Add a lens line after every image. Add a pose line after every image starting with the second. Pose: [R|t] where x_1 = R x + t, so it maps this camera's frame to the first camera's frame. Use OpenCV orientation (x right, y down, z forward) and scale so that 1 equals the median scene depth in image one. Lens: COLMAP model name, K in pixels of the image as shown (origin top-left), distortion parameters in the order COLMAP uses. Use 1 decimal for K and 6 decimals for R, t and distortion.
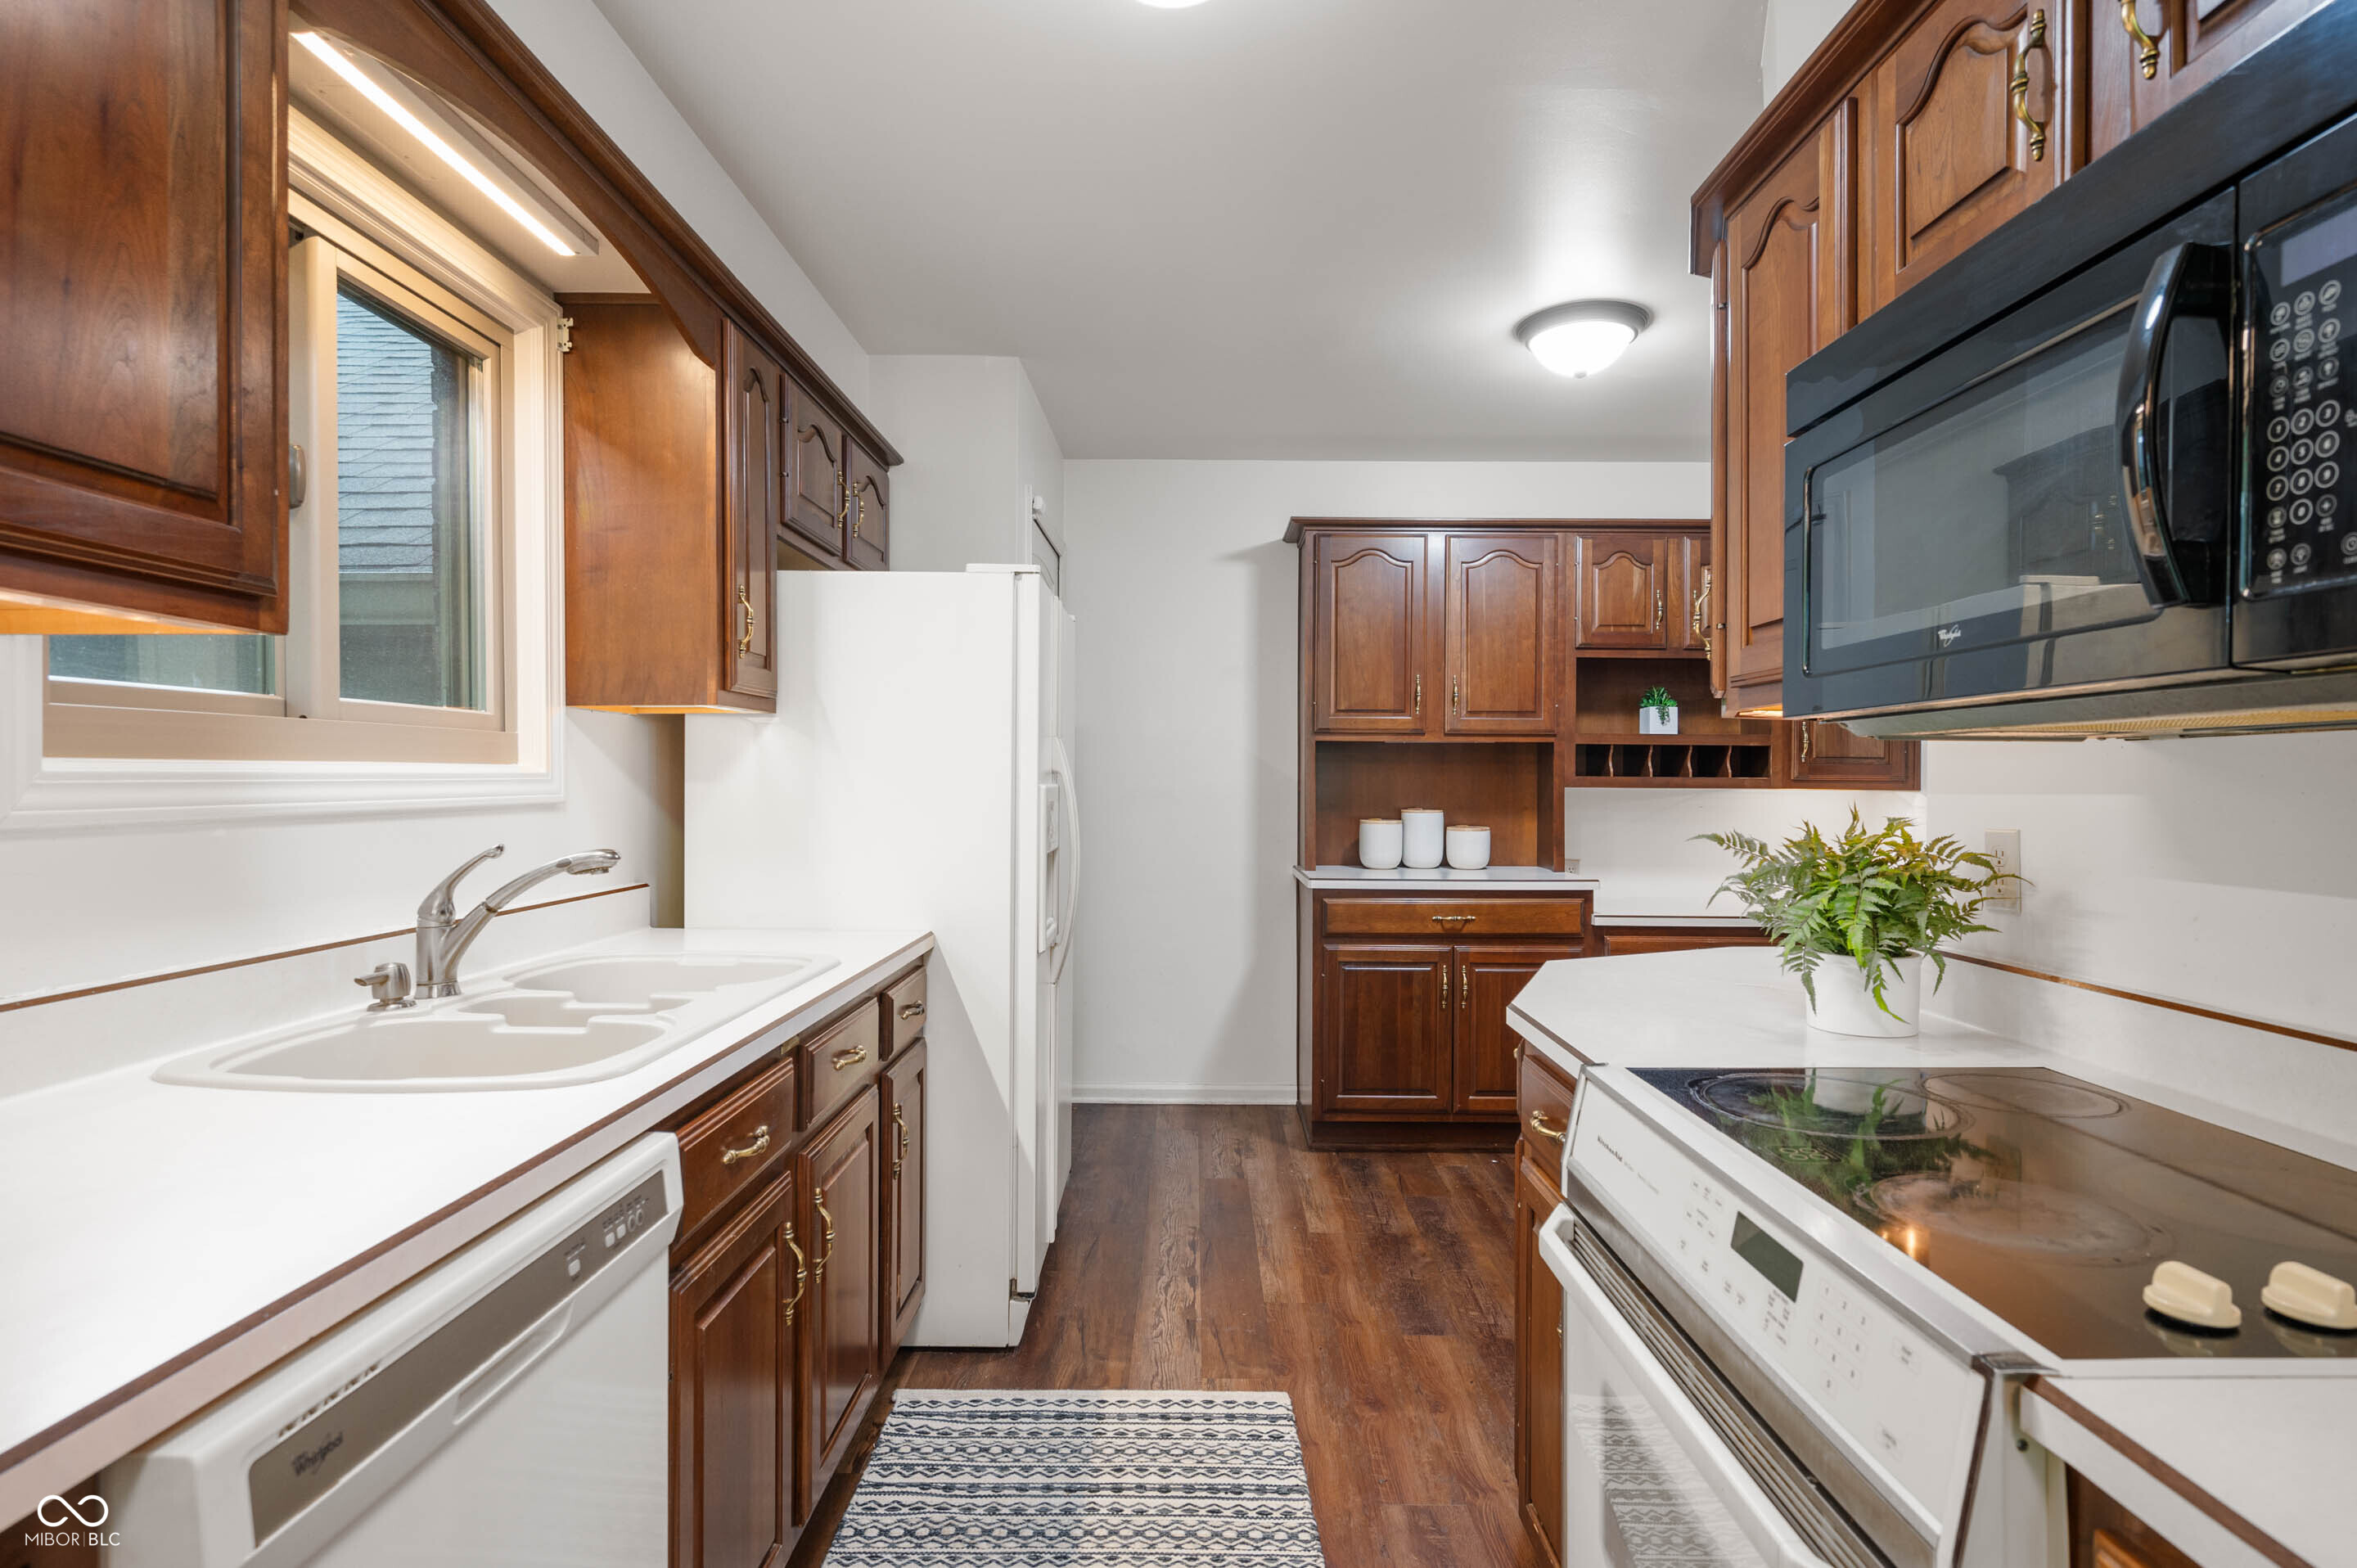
lens RADIAL K [[1217.8, 0, 1179.5], [0, 1217.8, 790.9], [0, 0, 1]] dist [-0.000167, -0.000002]
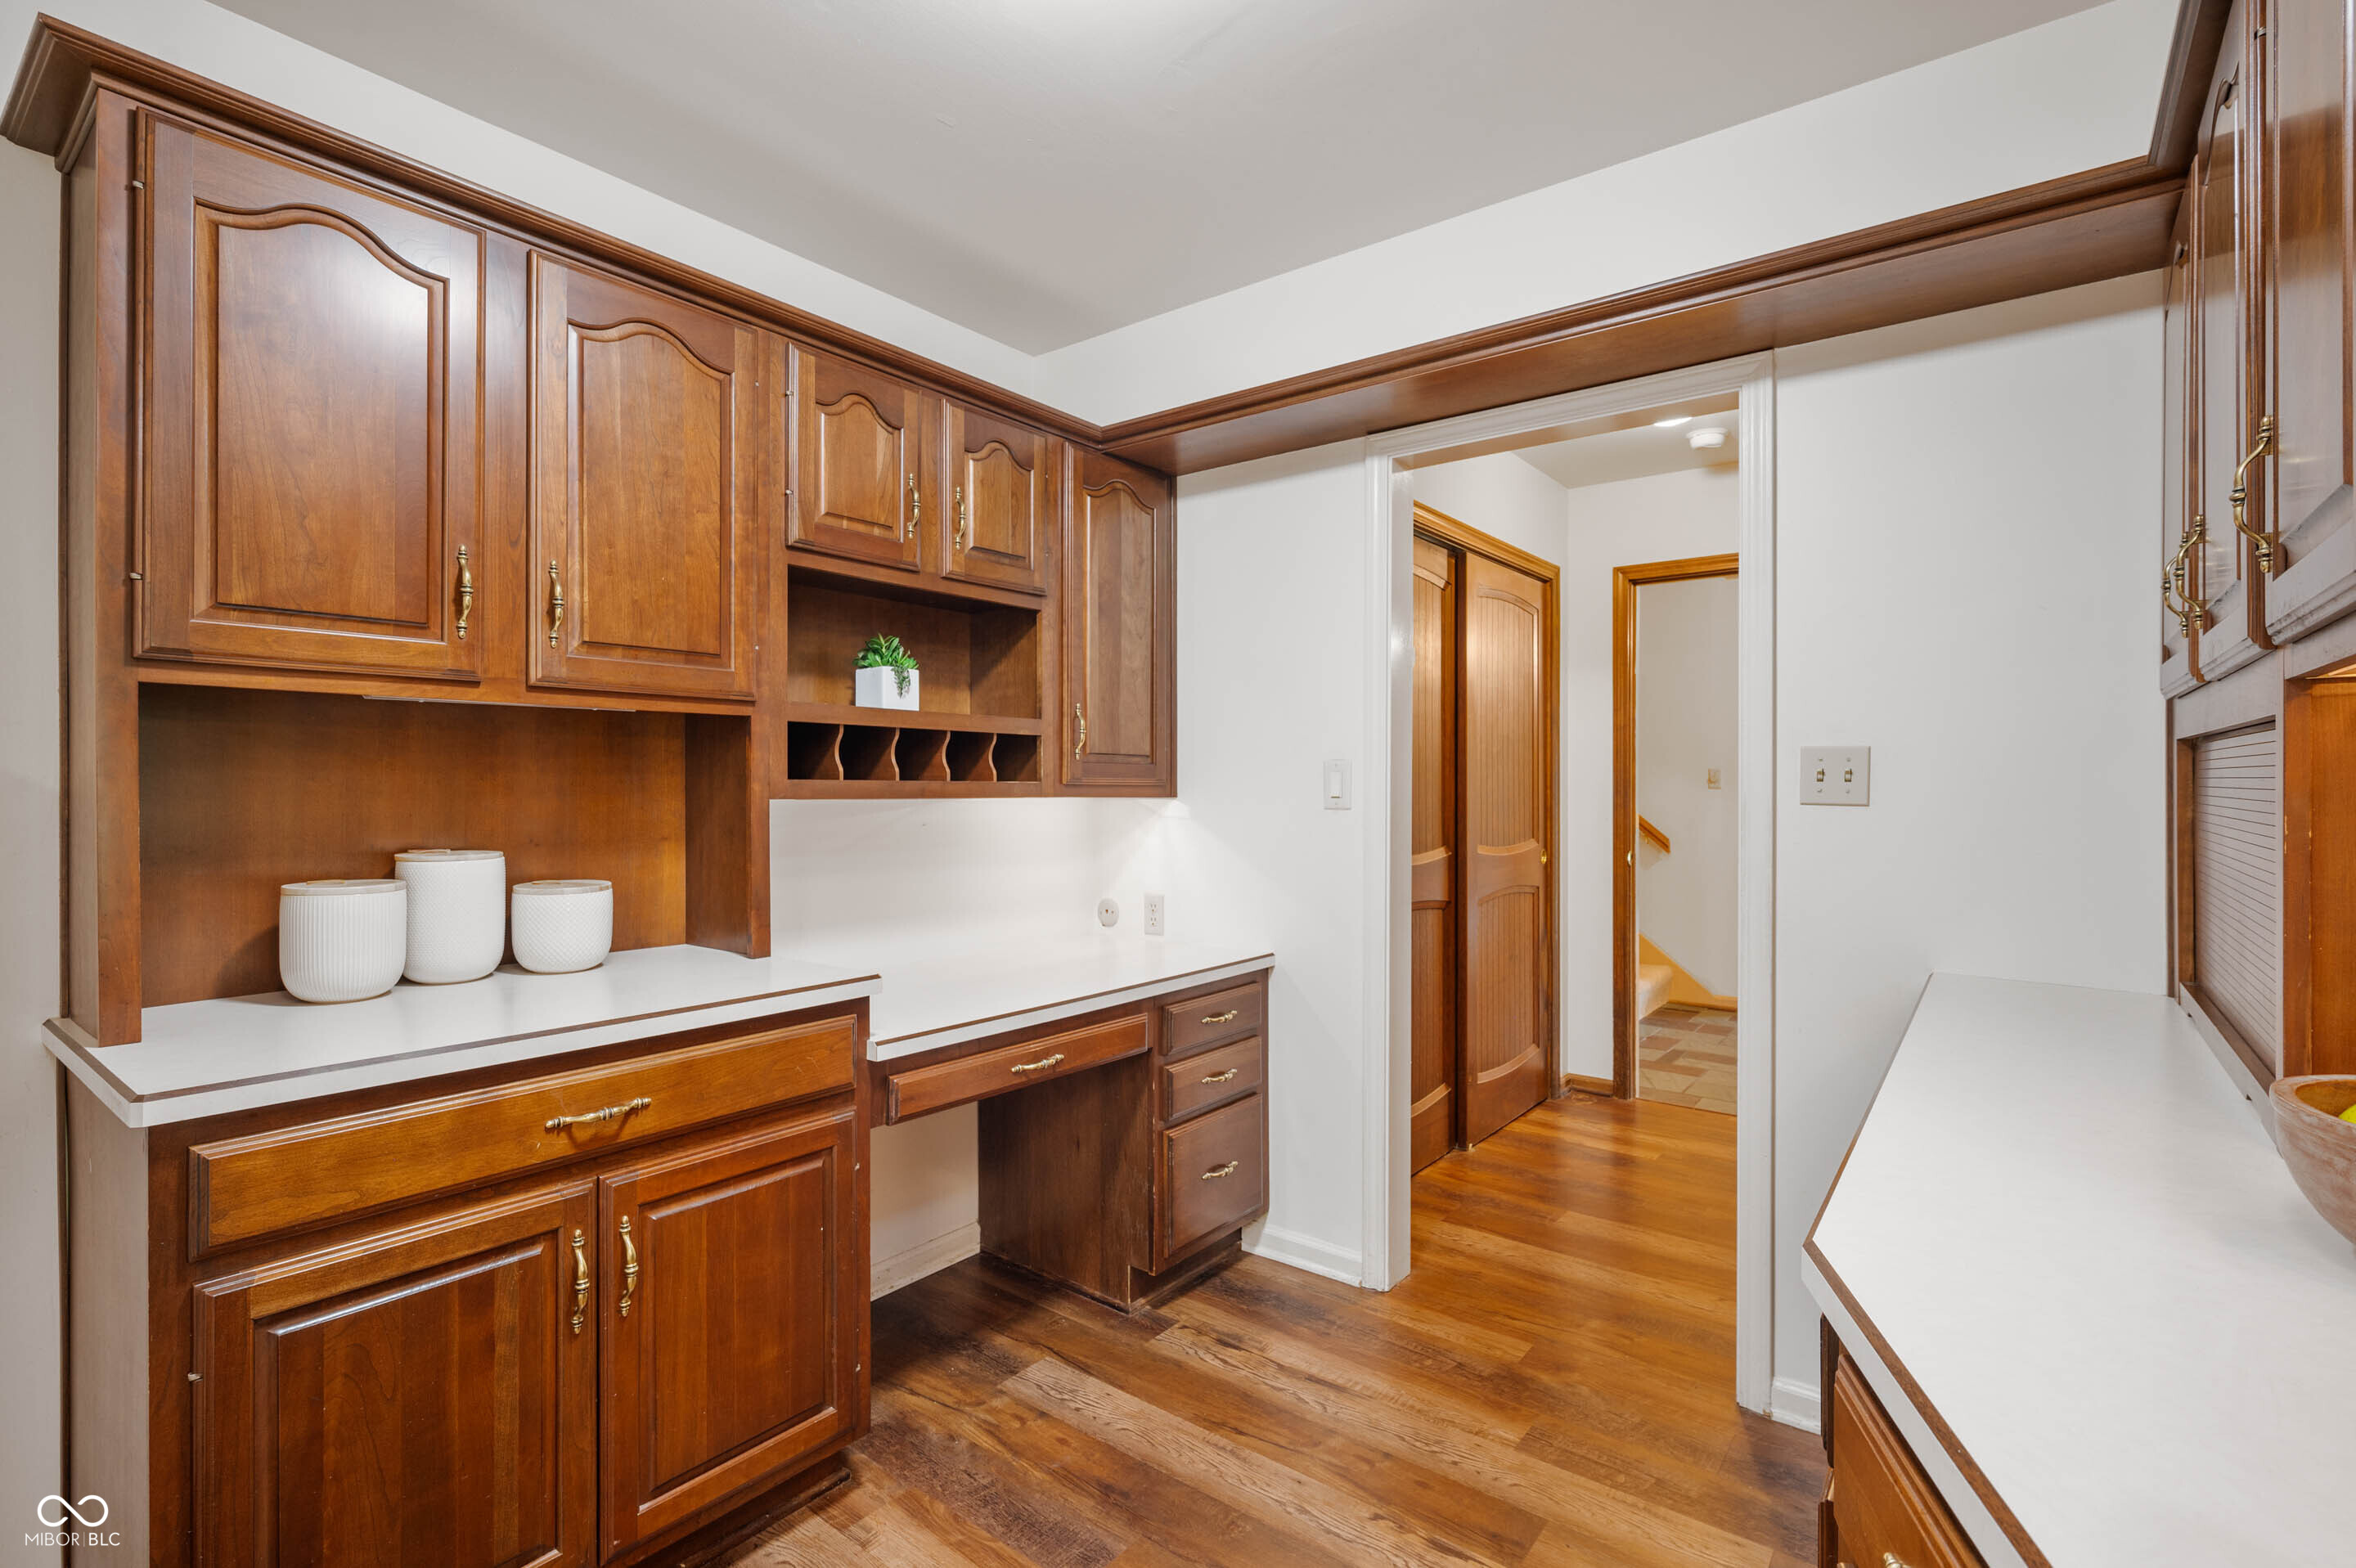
lens RADIAL K [[1079.9, 0, 1184.1], [0, 1079.9, 787.3], [0, 0, 1]] dist [-0.003779, 0.000812]
pose [[0.604677, -0.006417, 0.796445, 0.044870], [0.003997, 0.999979, 0.005021, -0.010146], [-0.796461, 0.000147, 0.604690, 0.563381]]
